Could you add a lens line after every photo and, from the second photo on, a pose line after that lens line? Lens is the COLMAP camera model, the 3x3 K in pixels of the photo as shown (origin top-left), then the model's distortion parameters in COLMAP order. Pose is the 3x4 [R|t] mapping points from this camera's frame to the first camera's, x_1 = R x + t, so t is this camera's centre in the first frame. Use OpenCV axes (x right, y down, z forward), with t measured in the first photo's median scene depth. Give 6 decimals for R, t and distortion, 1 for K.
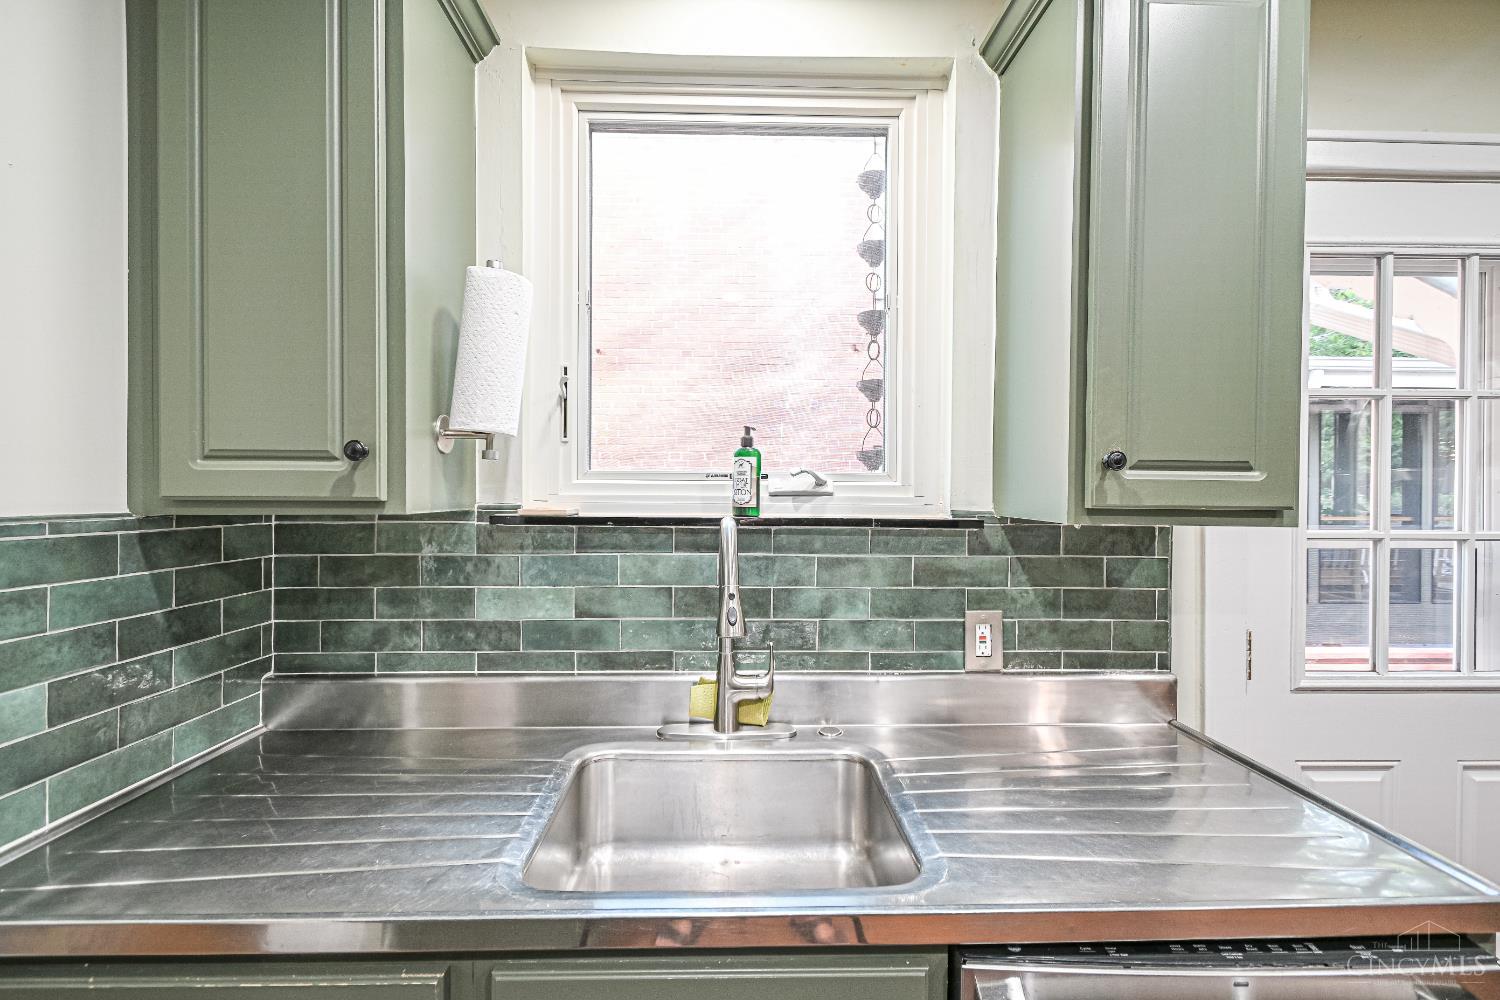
lens RADIAL K [[660.1, 0, 750.3], [0, 660.1, 497.8], [0, 0, 1]] dist [0.007366, -0.003849]
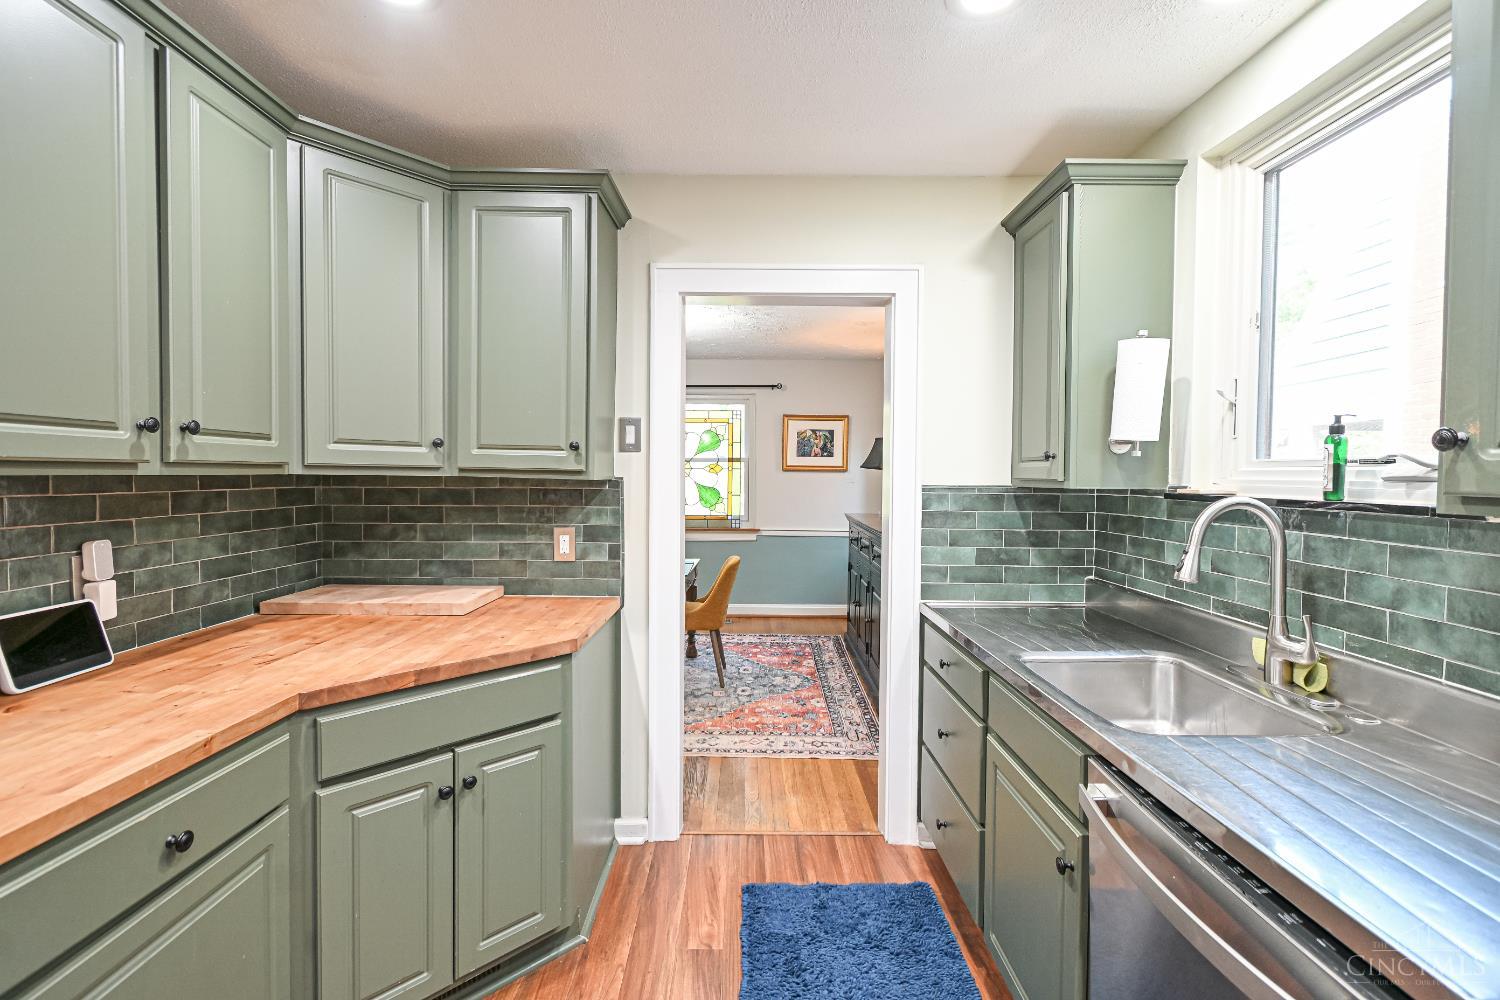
lens RADIAL K [[660.1, 0, 750.4], [0, 660.1, 496.6], [0, 0, 1]] dist [0.007366, -0.003849]
pose [[-0.016954, 0.030286, -0.999397, 1.079901], [-0.013734, 0.999440, 0.030521, 0.002649], [0.999762, 0.014243, -0.016529, 0.088417]]
